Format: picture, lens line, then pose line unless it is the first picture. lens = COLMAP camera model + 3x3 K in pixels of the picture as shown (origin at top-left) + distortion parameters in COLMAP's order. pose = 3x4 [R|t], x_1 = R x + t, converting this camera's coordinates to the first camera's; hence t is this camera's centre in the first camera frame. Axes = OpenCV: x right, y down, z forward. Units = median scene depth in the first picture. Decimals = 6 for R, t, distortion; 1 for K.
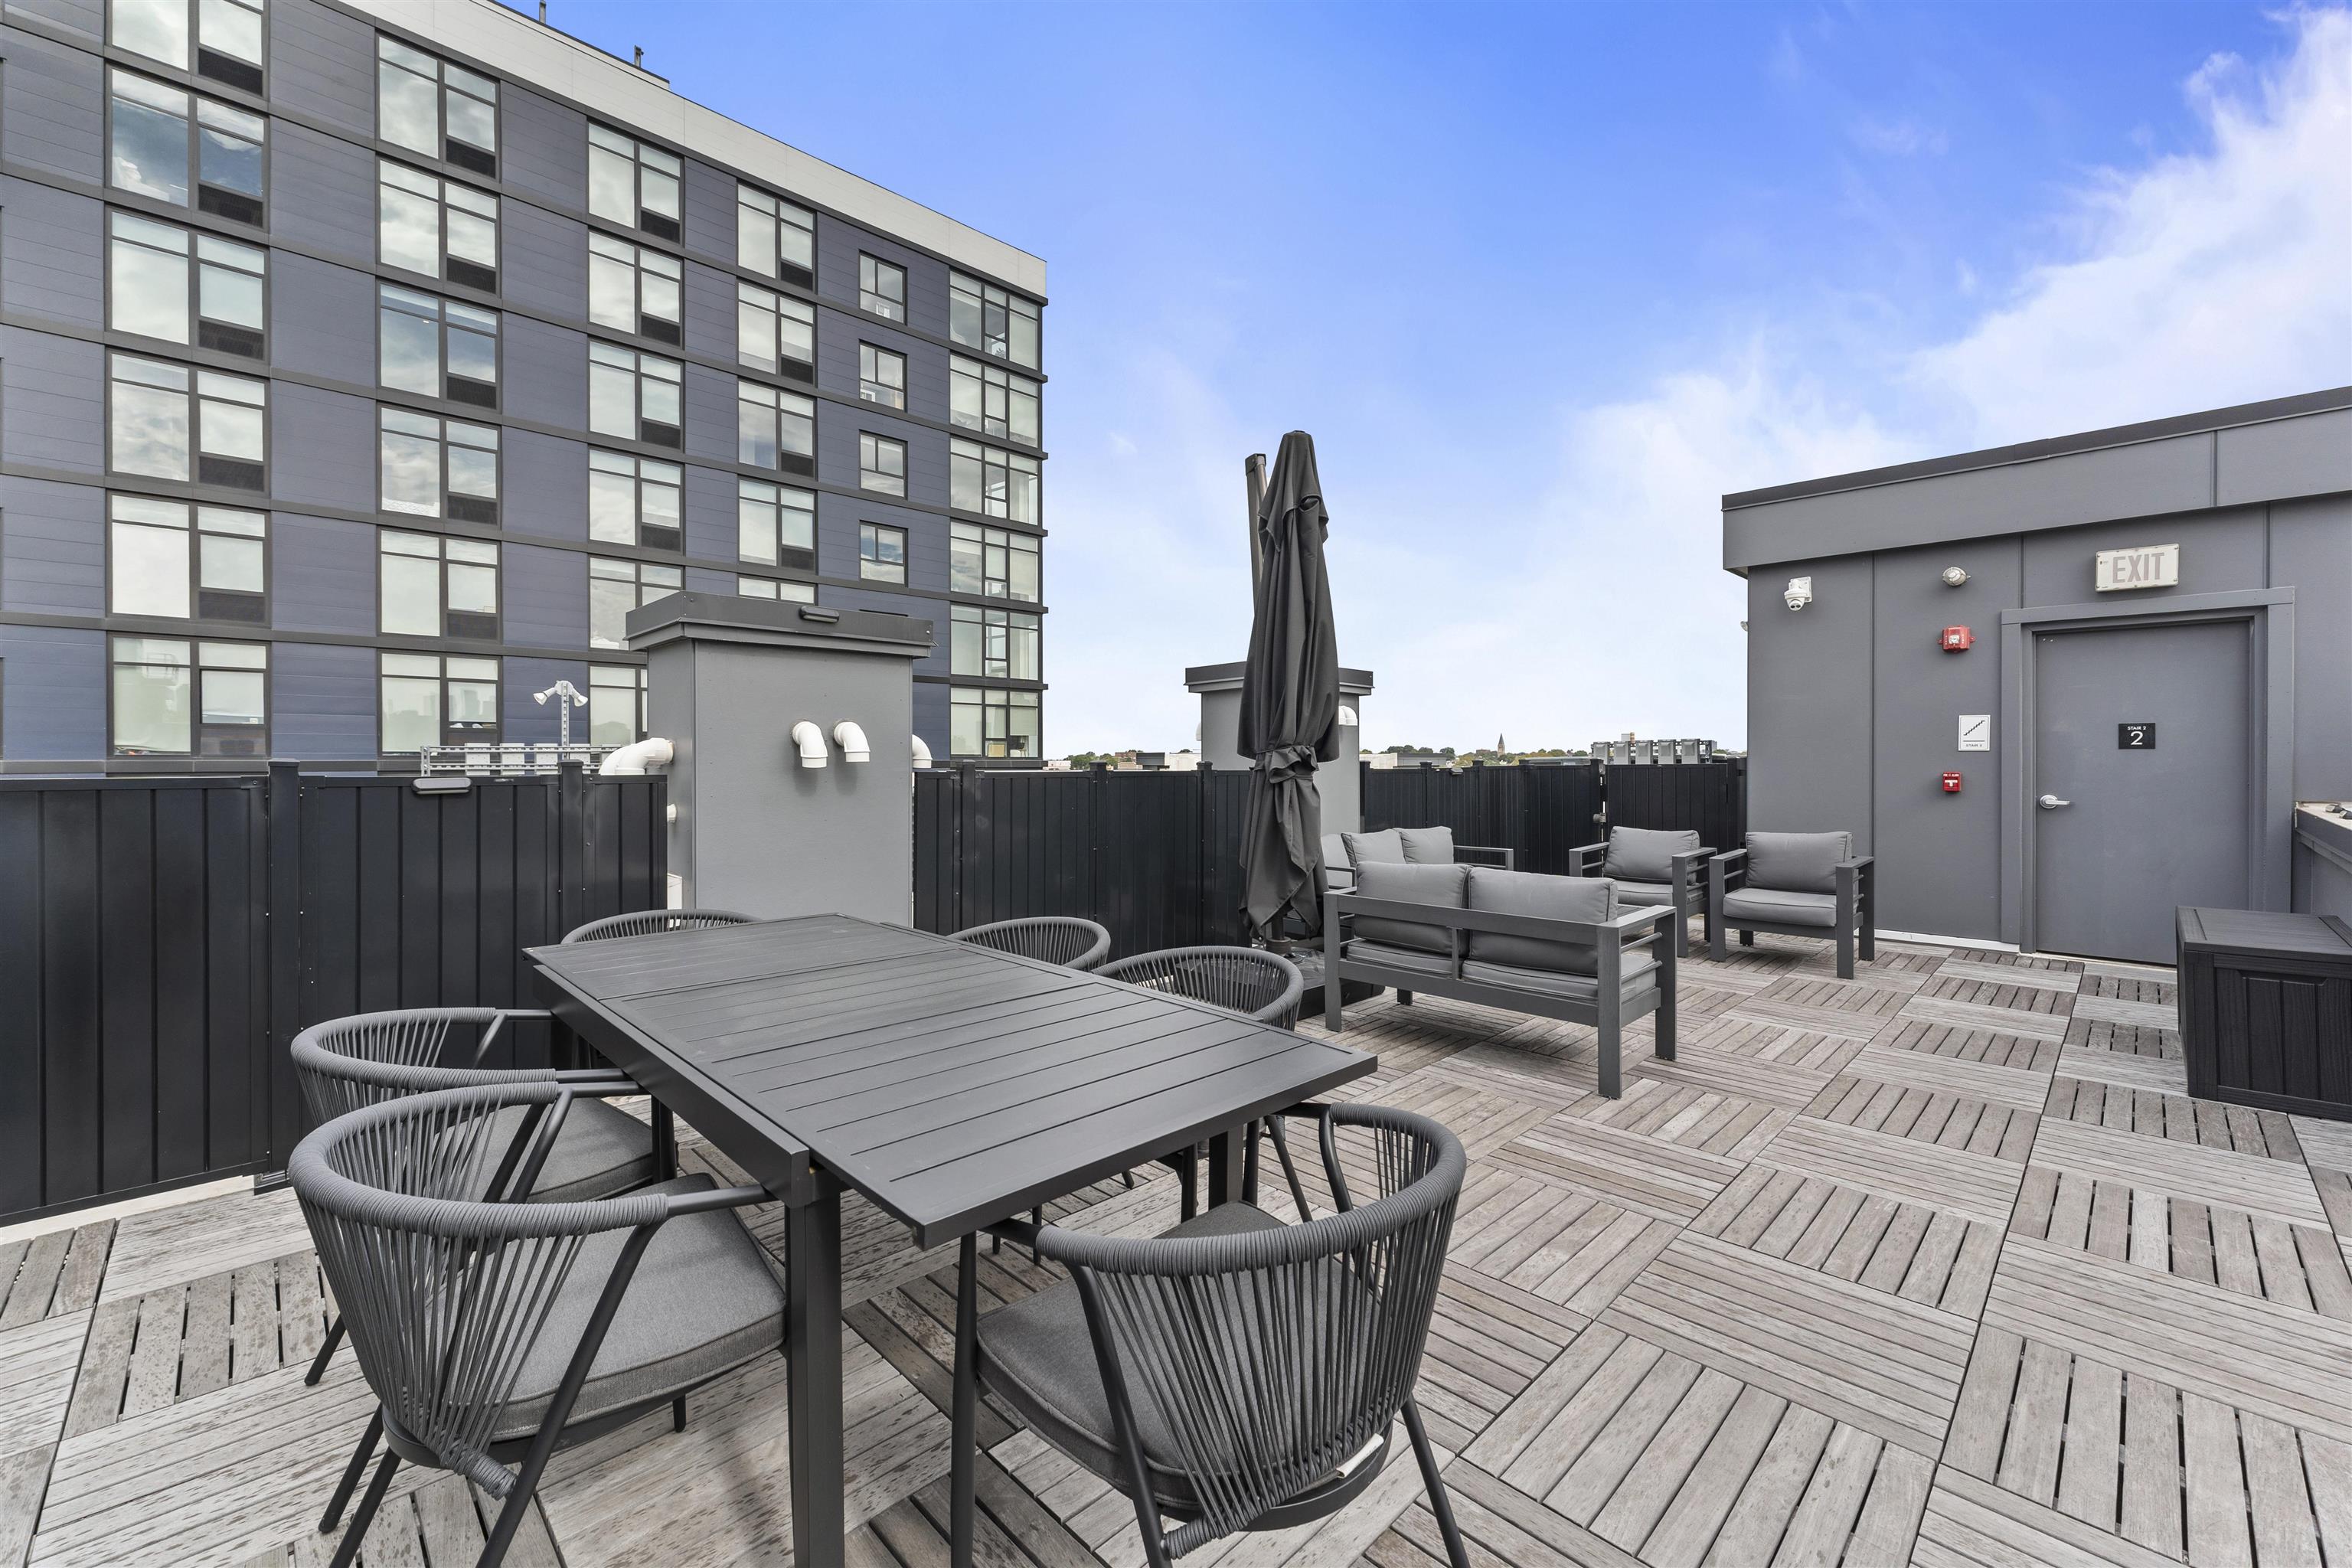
lens RADIAL K [[953.2, 0, 1176.0], [0, 953.2, 763.0], [0, 0, 1]] dist [-0.000903, 0.000209]
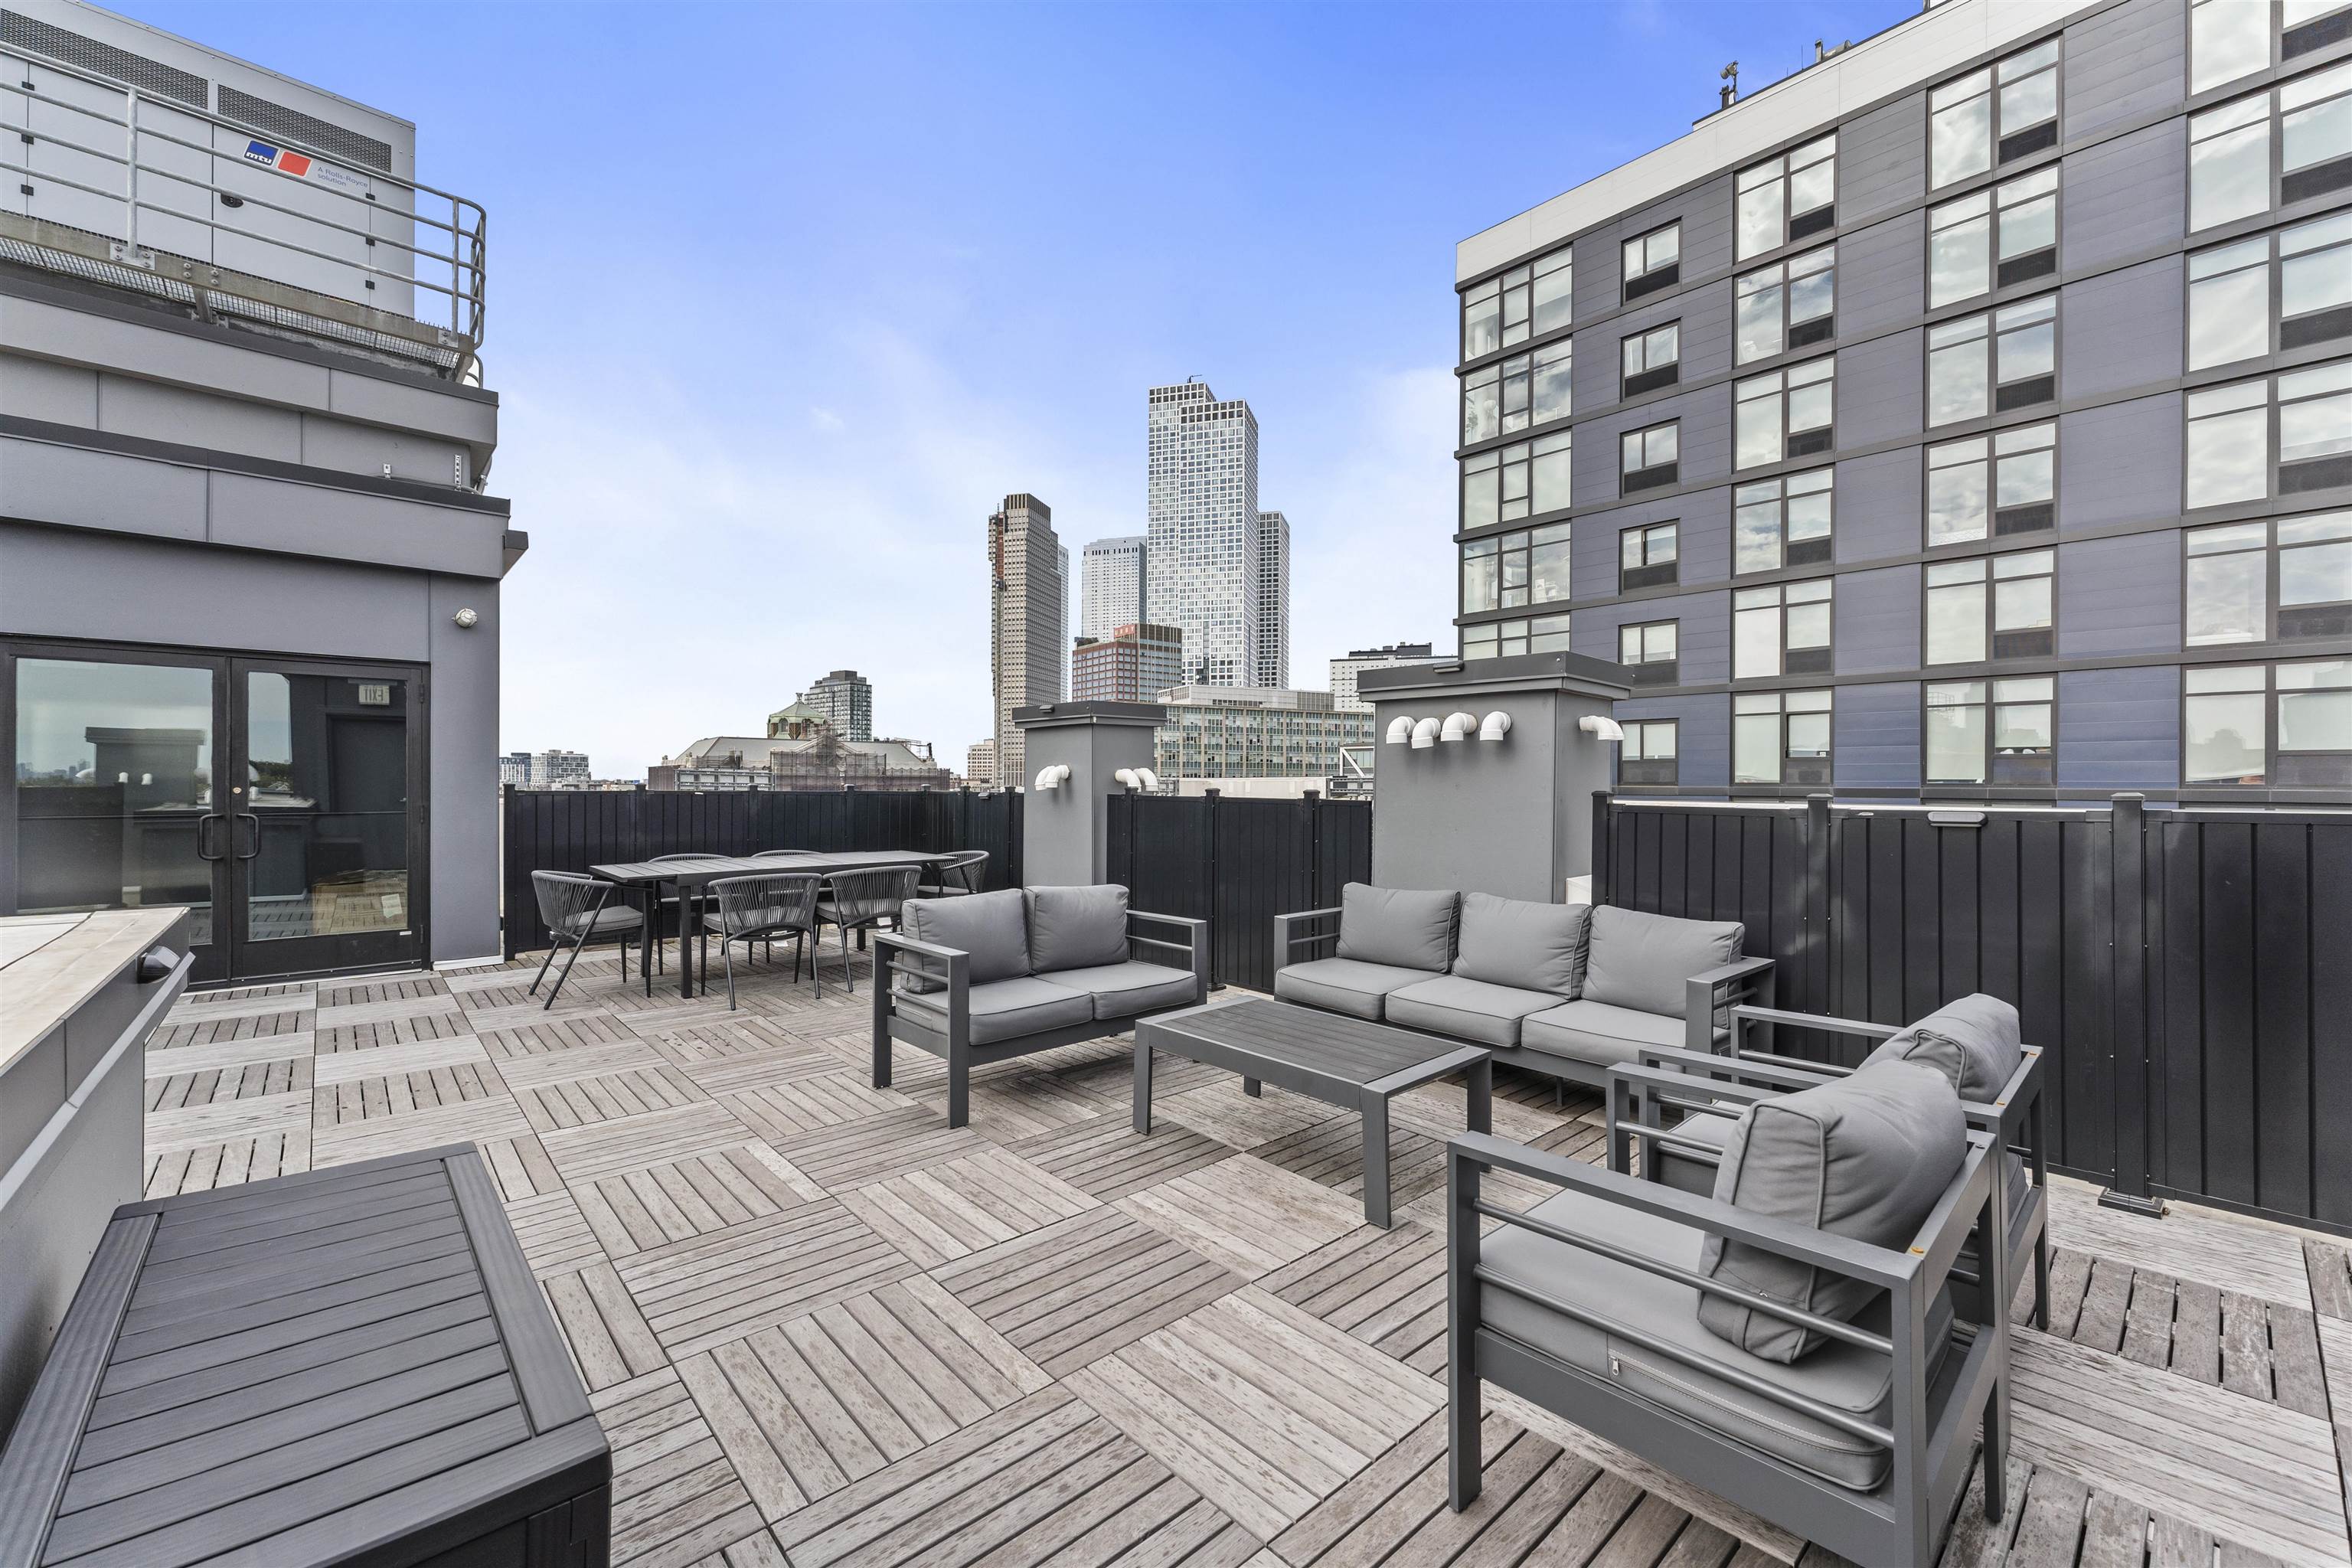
lens RADIAL K [[953.2, 0, 1184.9], [0, 953.2, 784.5], [0, 0, 1]] dist [-0.000903, 0.000209]
pose [[-0.045102, -0.000270, -0.998982, 0.231810], [-0.007944, 0.999968, 0.000088, -0.000190], [0.998951, 0.007940, -0.045102, 0.228886]]
